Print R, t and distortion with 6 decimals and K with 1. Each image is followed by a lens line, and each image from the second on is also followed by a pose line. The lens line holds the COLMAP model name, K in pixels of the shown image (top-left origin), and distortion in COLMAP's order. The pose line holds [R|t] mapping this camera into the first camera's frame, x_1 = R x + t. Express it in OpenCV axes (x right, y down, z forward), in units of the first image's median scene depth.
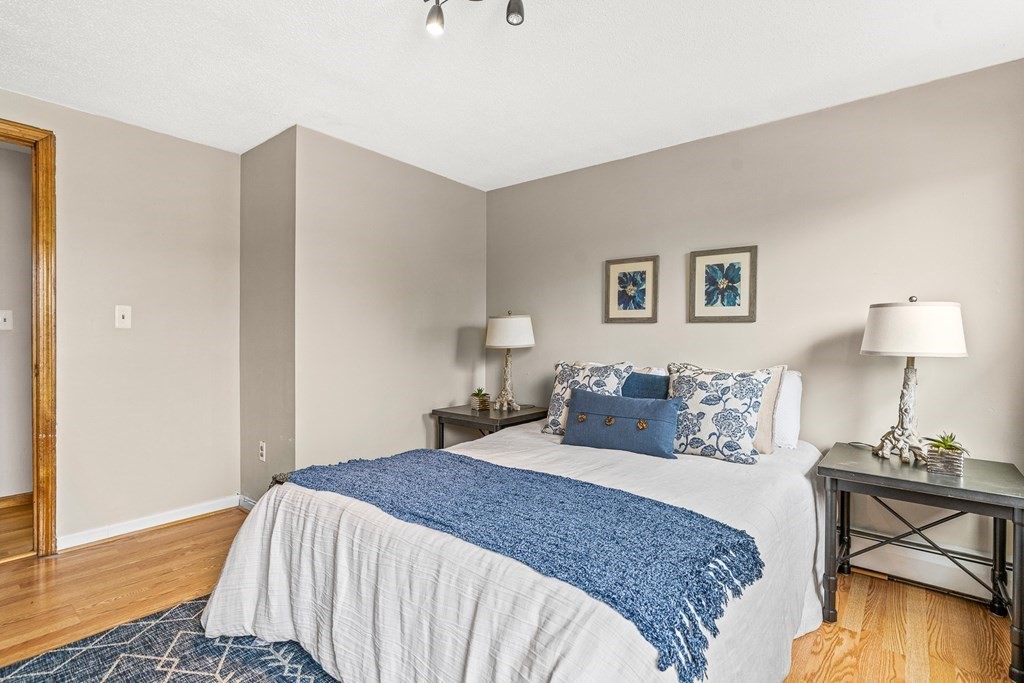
lens RADIAL K [[477.5, 0, 504.7], [0, 477.5, 348.0], [0, 0, 1]] dist [0.001591, 0.000280]
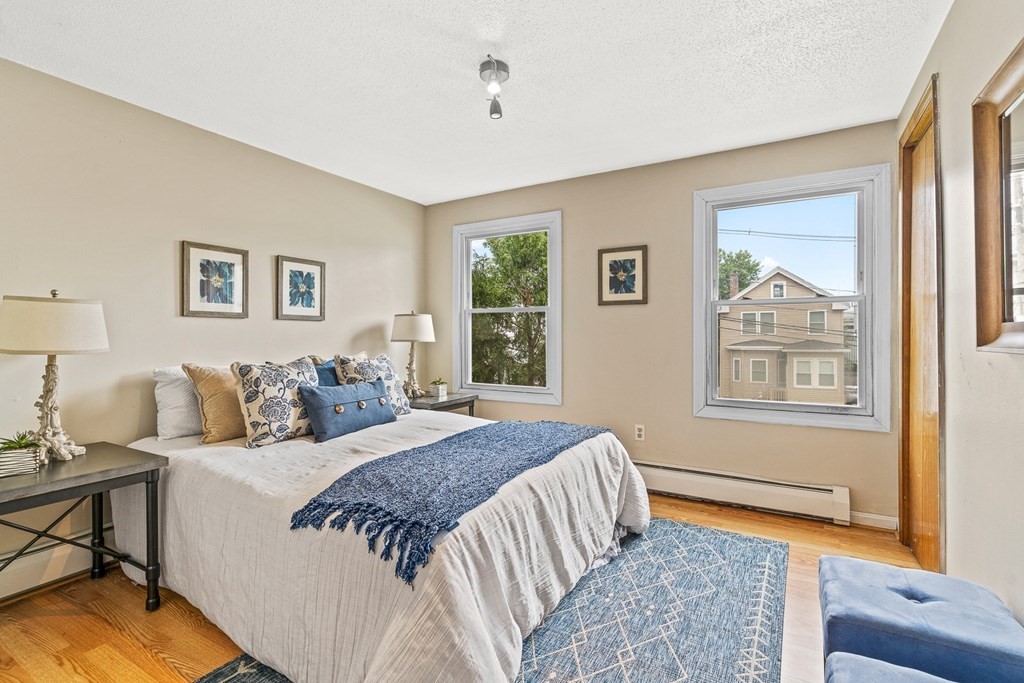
lens RADIAL K [[477.5, 0, 514.5], [0, 477.5, 336.3], [0, 0, 1]] dist [0.001591, 0.000280]
pose [[-0.158463, -0.009297, 0.987321, -0.783231], [0.030233, 0.999441, 0.014264, -0.015270], [-0.986902, 0.032110, -0.158093, 0.652666]]
